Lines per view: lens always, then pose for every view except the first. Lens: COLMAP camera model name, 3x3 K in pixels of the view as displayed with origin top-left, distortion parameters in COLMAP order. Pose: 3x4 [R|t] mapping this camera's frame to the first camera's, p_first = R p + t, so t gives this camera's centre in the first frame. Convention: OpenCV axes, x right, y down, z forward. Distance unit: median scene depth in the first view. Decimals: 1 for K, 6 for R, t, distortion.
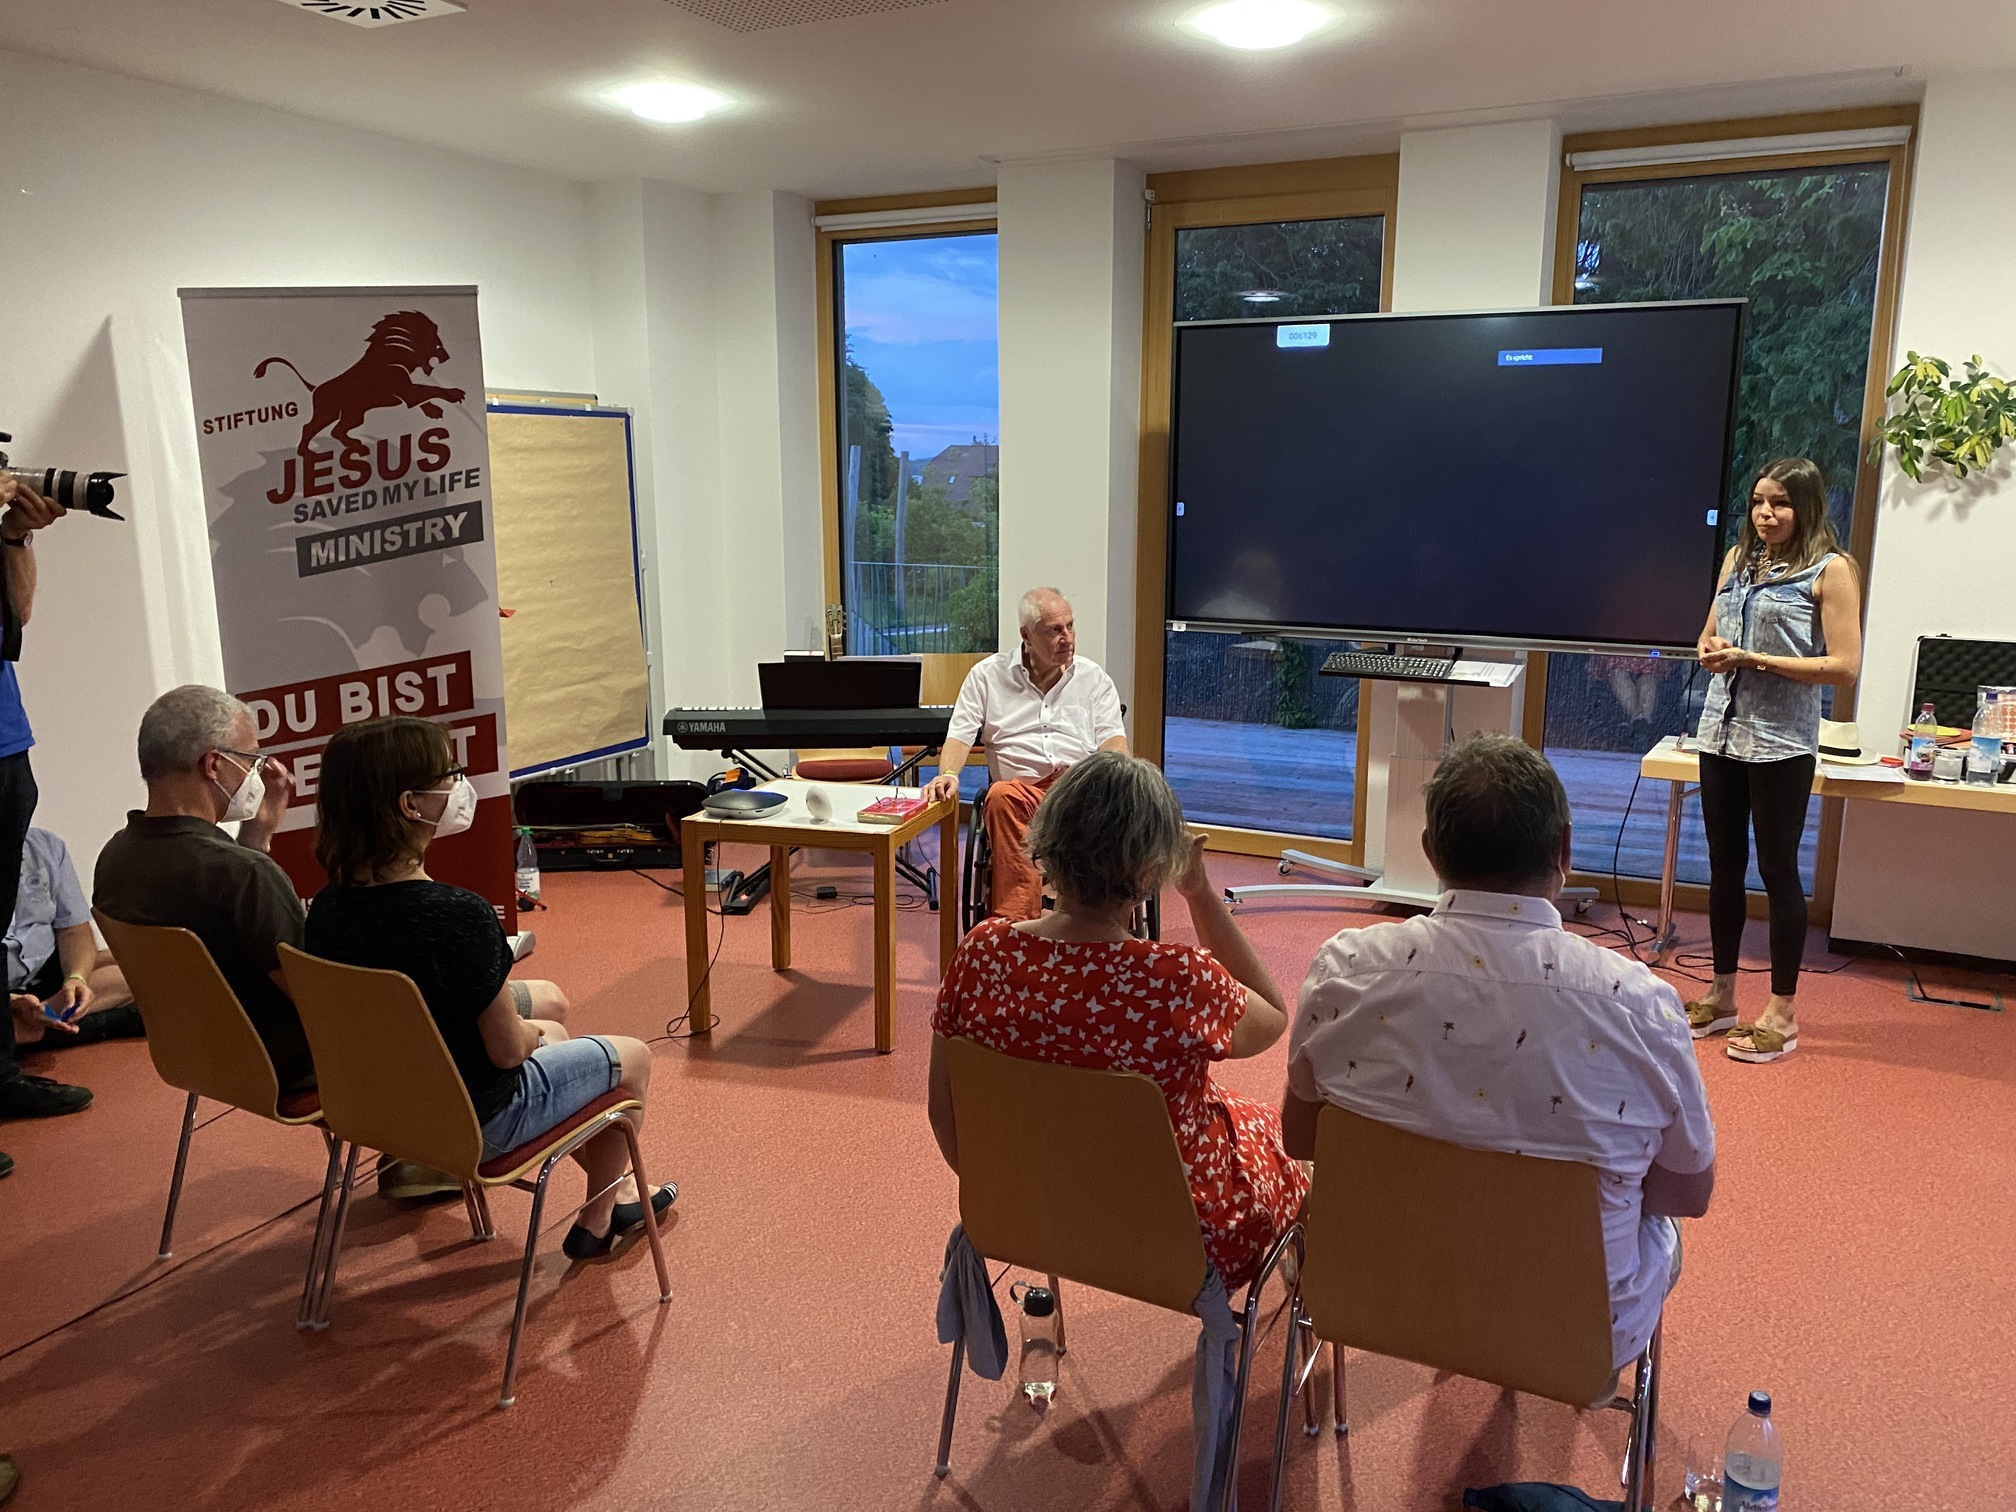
lens RADIAL K [[1479.0, 0, 1010.9], [0, 1479.0, 753.0], [0, 0, 1]] dist [0.038799, 0.001979]
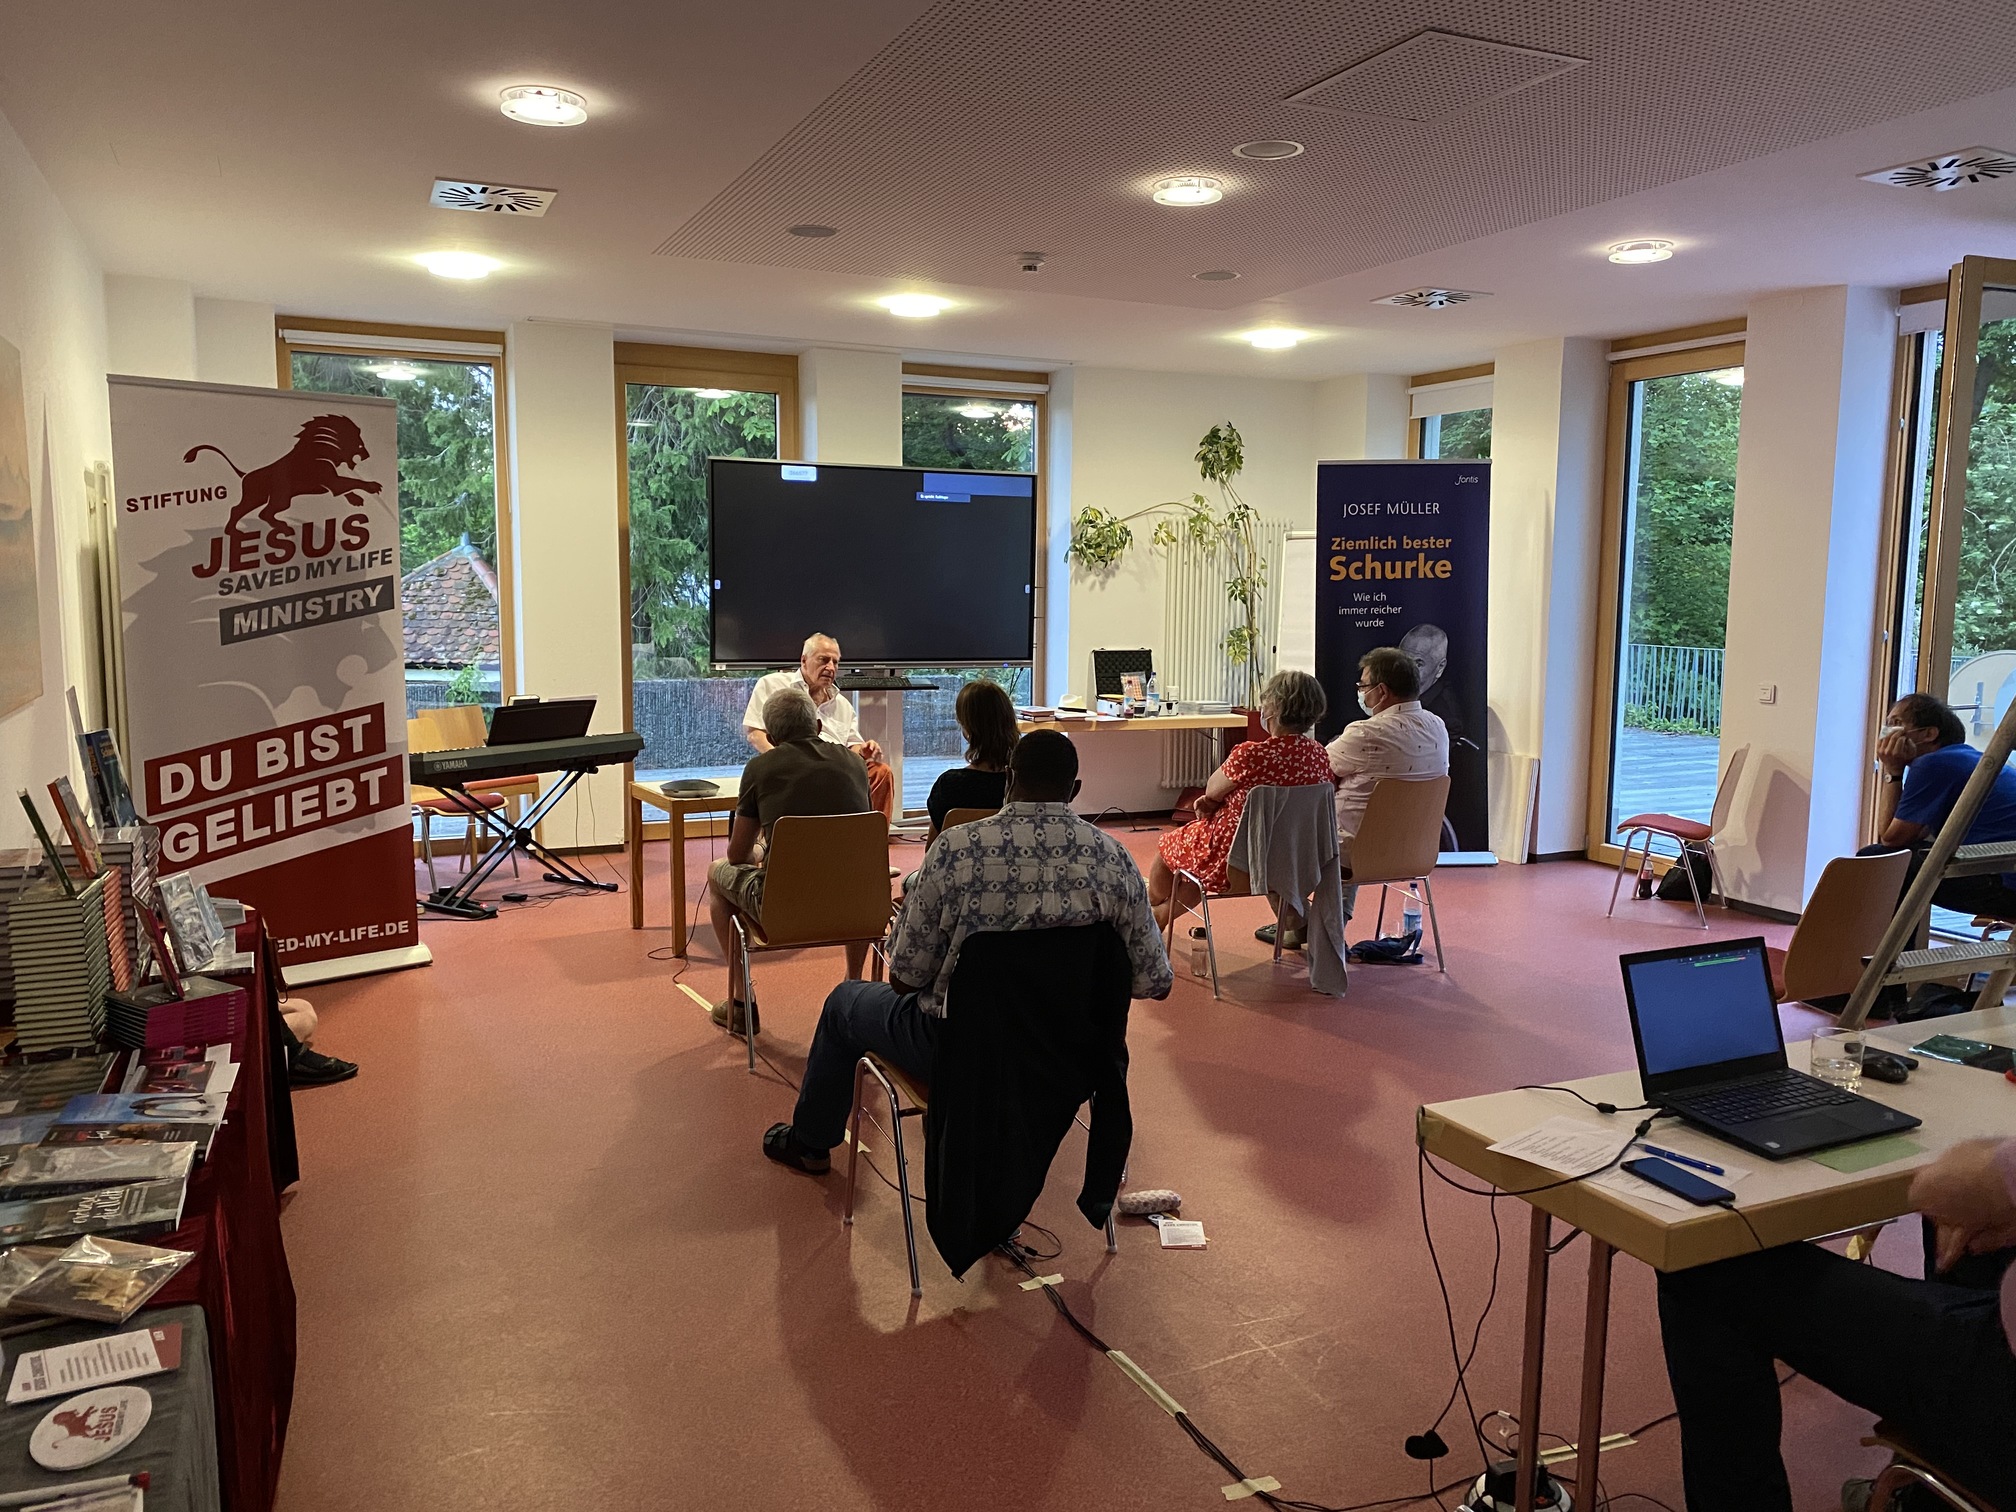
lens RADIAL K [[1479.0, 0, 1012.1], [0, 1479.0, 749.7], [0, 0, 1]] dist [0.038799, 0.001979]
pose [[0.613071, -0.088654, 0.785038, -1.003087], [0.130678, 0.991375, 0.009903, 0.021805], [-0.779145, 0.096516, 0.619369, -0.112043]]
